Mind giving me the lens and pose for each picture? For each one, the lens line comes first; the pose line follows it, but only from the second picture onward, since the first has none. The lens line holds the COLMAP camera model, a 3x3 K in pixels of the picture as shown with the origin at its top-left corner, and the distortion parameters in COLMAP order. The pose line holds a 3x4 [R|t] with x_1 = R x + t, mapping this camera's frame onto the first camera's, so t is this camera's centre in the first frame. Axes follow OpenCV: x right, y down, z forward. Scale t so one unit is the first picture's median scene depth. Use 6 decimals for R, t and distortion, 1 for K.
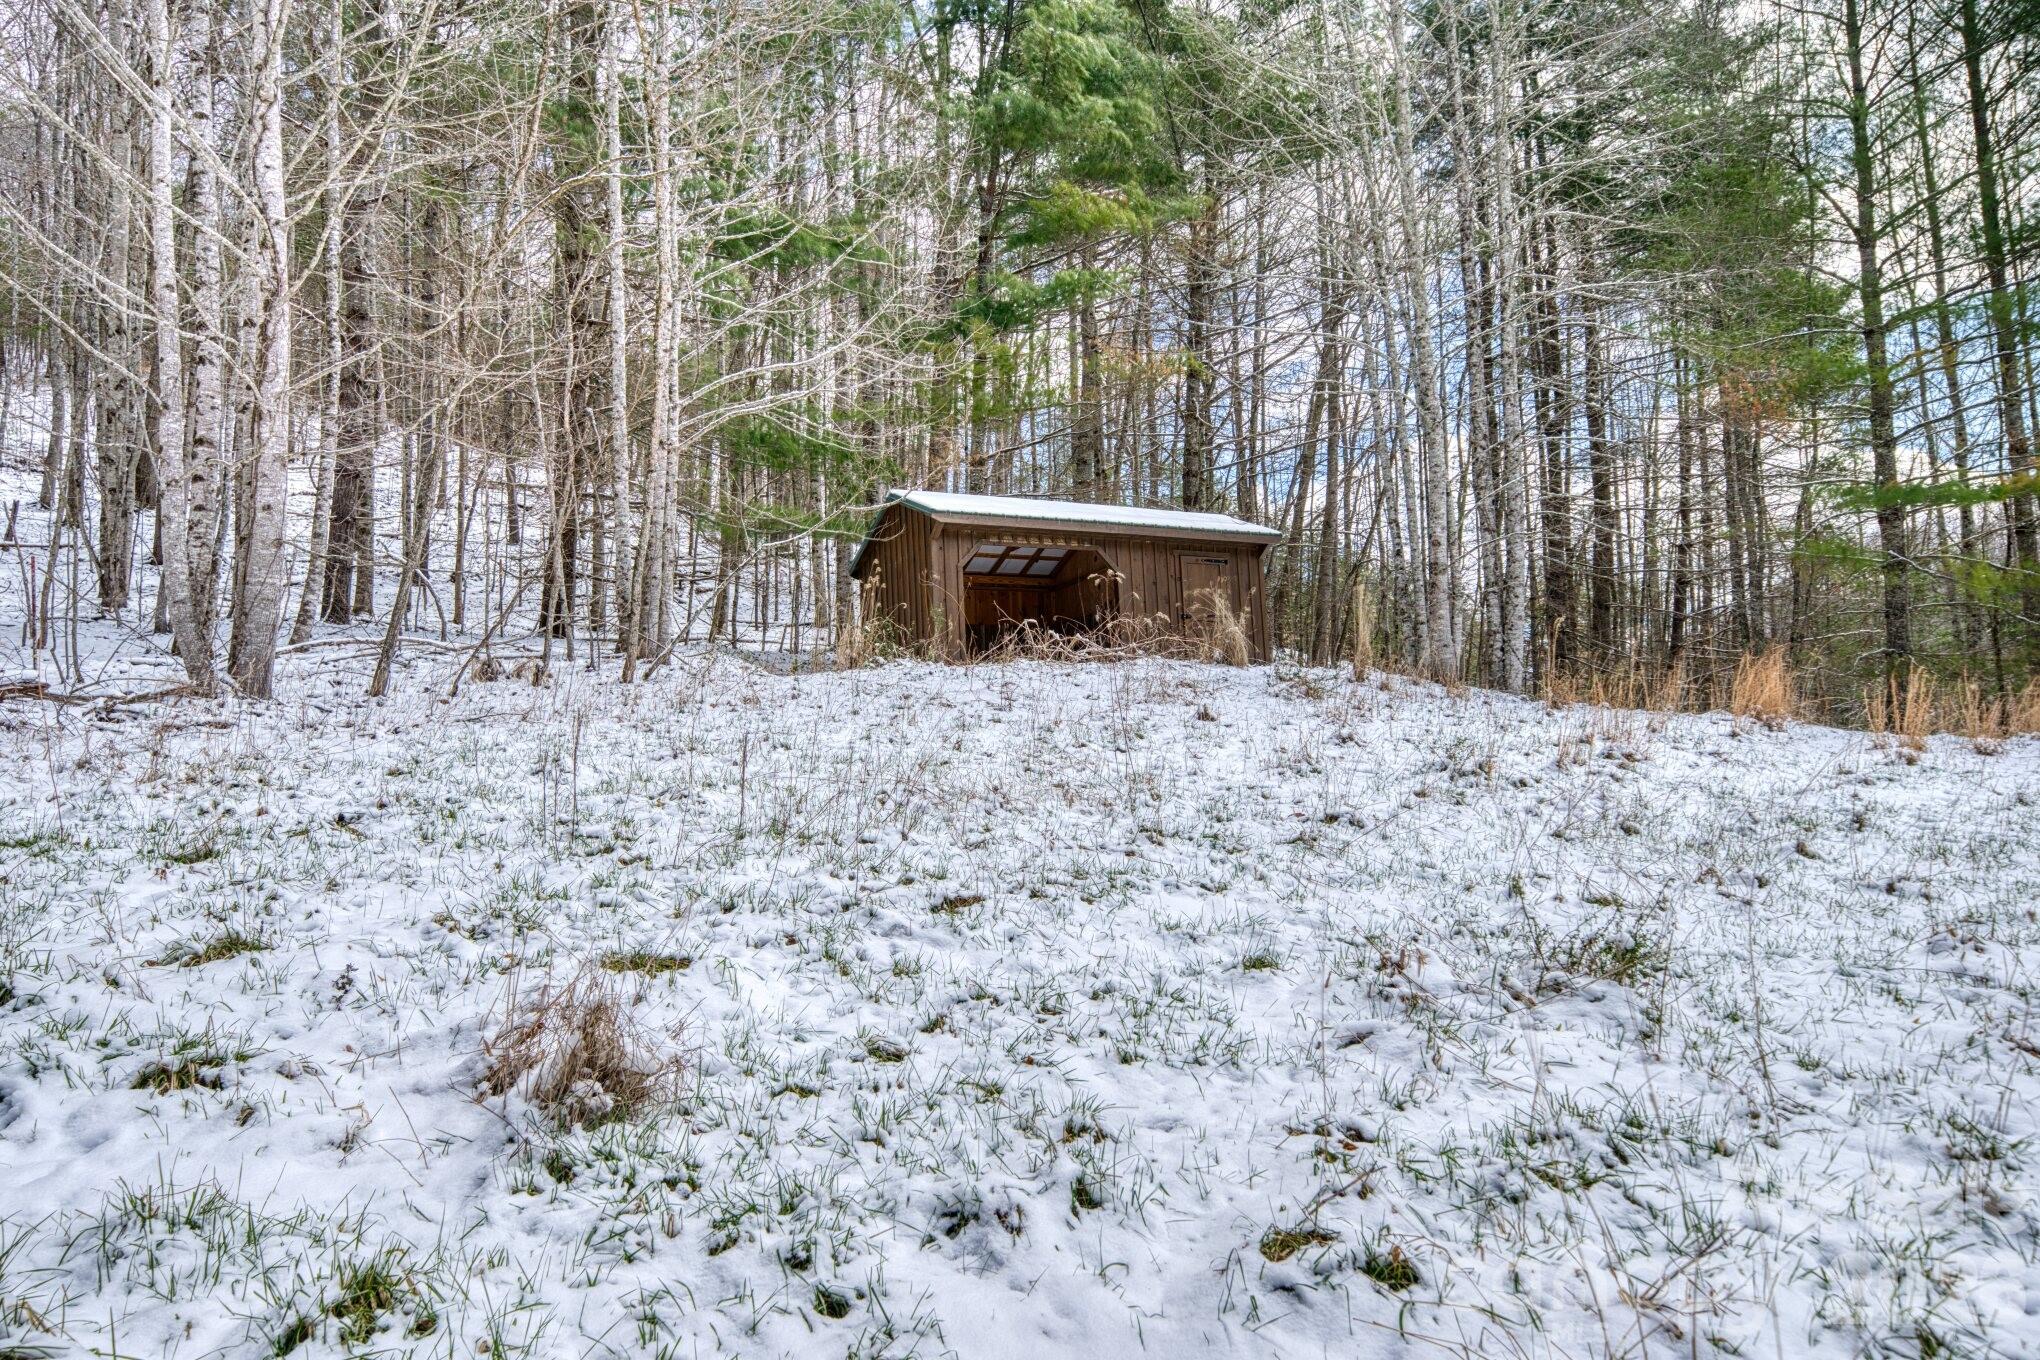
lens RADIAL K [[1438.5, 0, 1020.0], [0, 1438.5, 680.0], [0, 0, 1]] dist [0.002610, 0.013400]
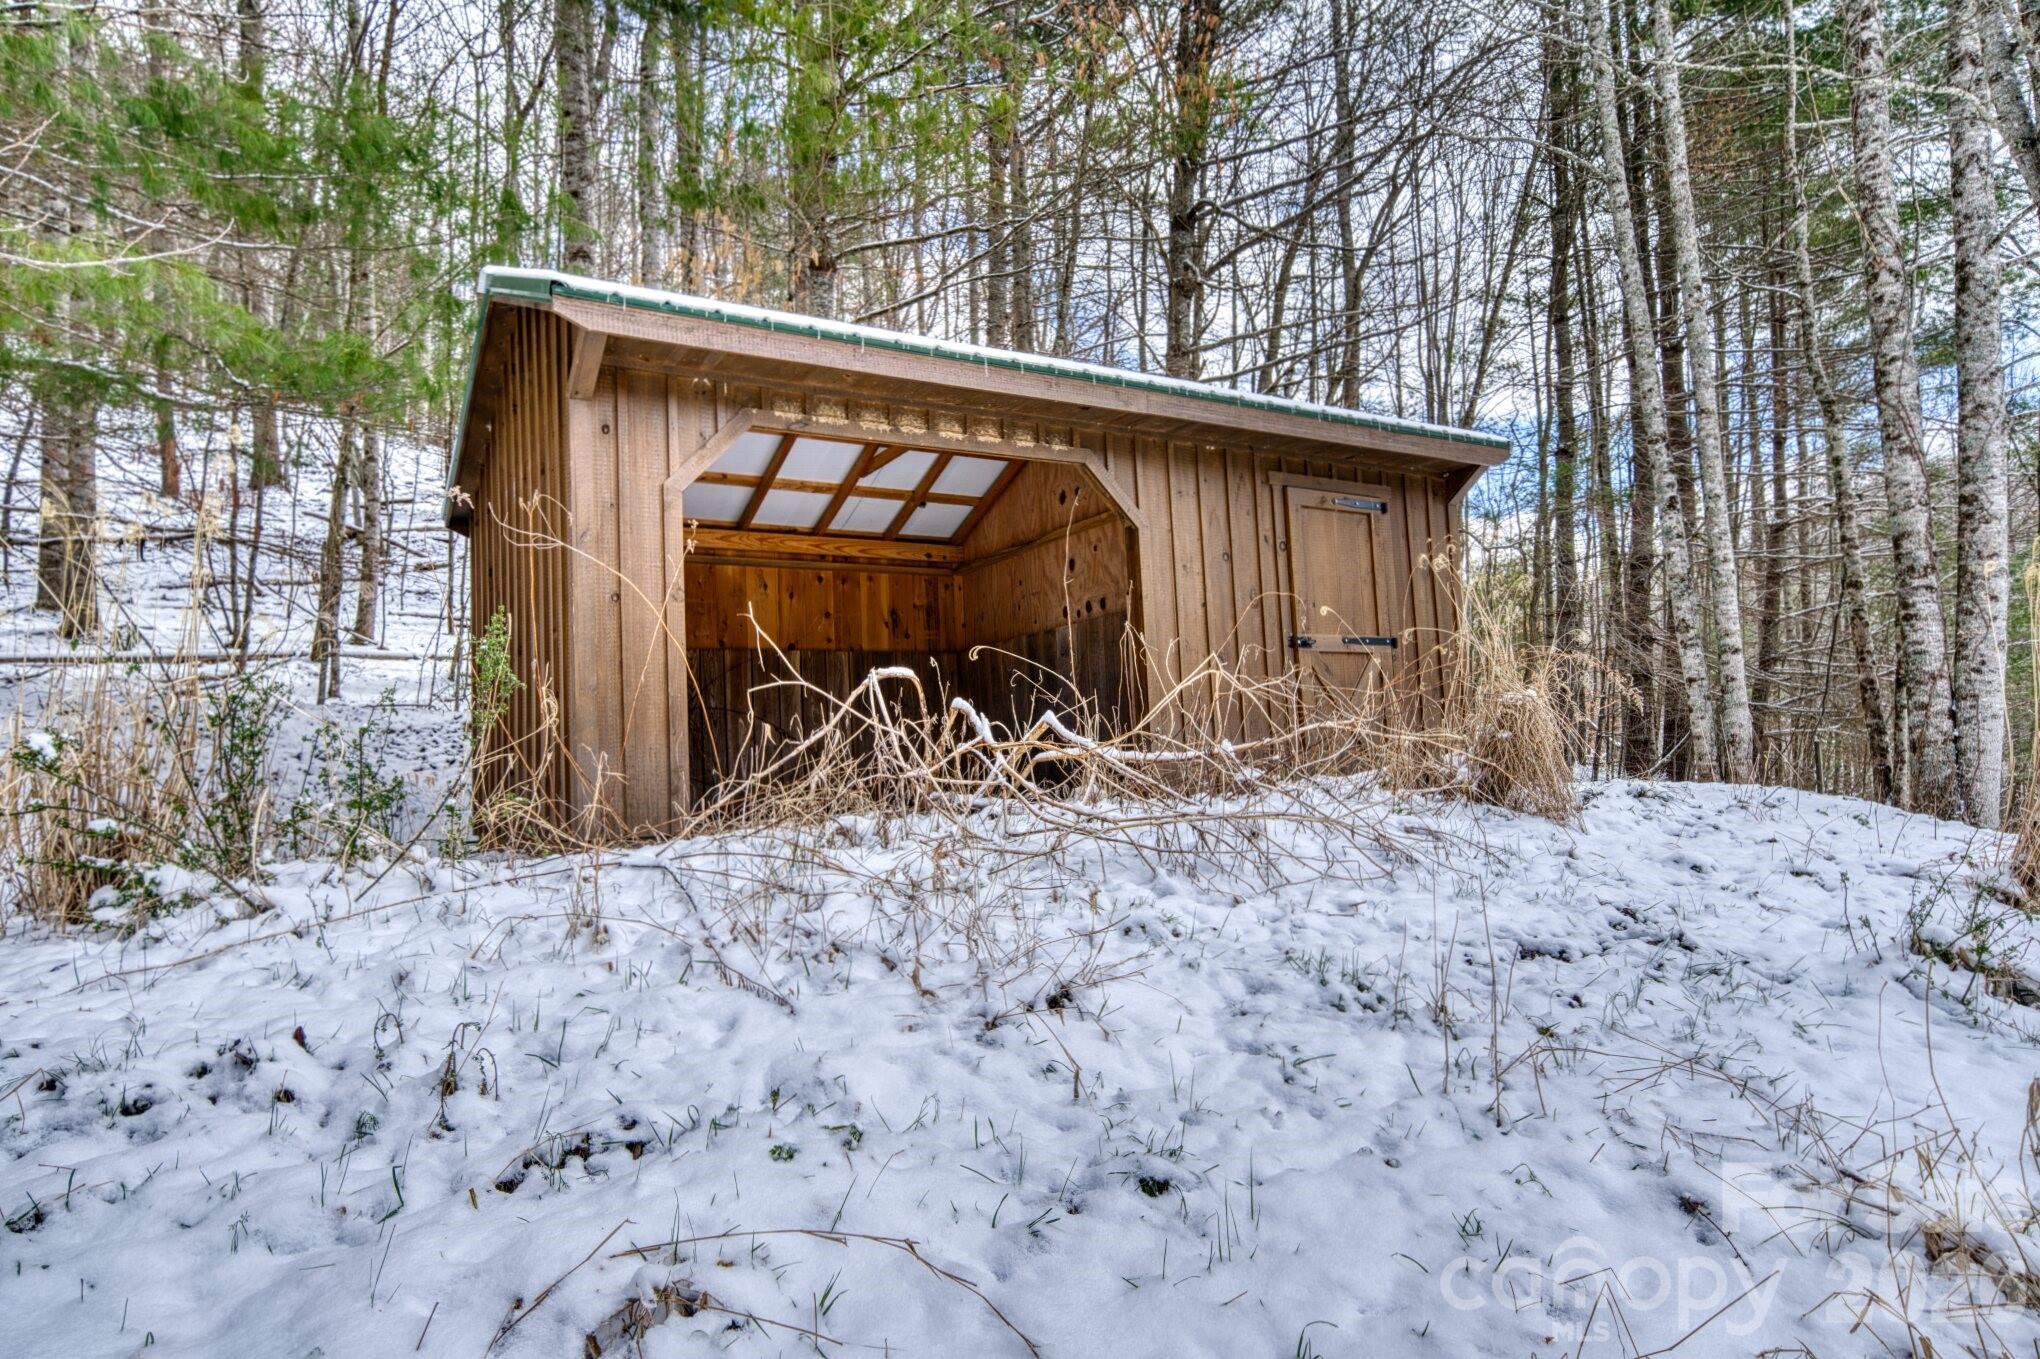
lens RADIAL K [[1256.5, 0, 1020.0], [0, 1256.5, 679.5], [0, 0, 1]] dist [0.000435, 0.000079]
pose [[0.996410, 0.005319, 0.084489, 0.010714], [-0.006945, 0.999796, 0.018964, -0.043102], [-0.084371, -0.019482, 0.996244, 0.717538]]
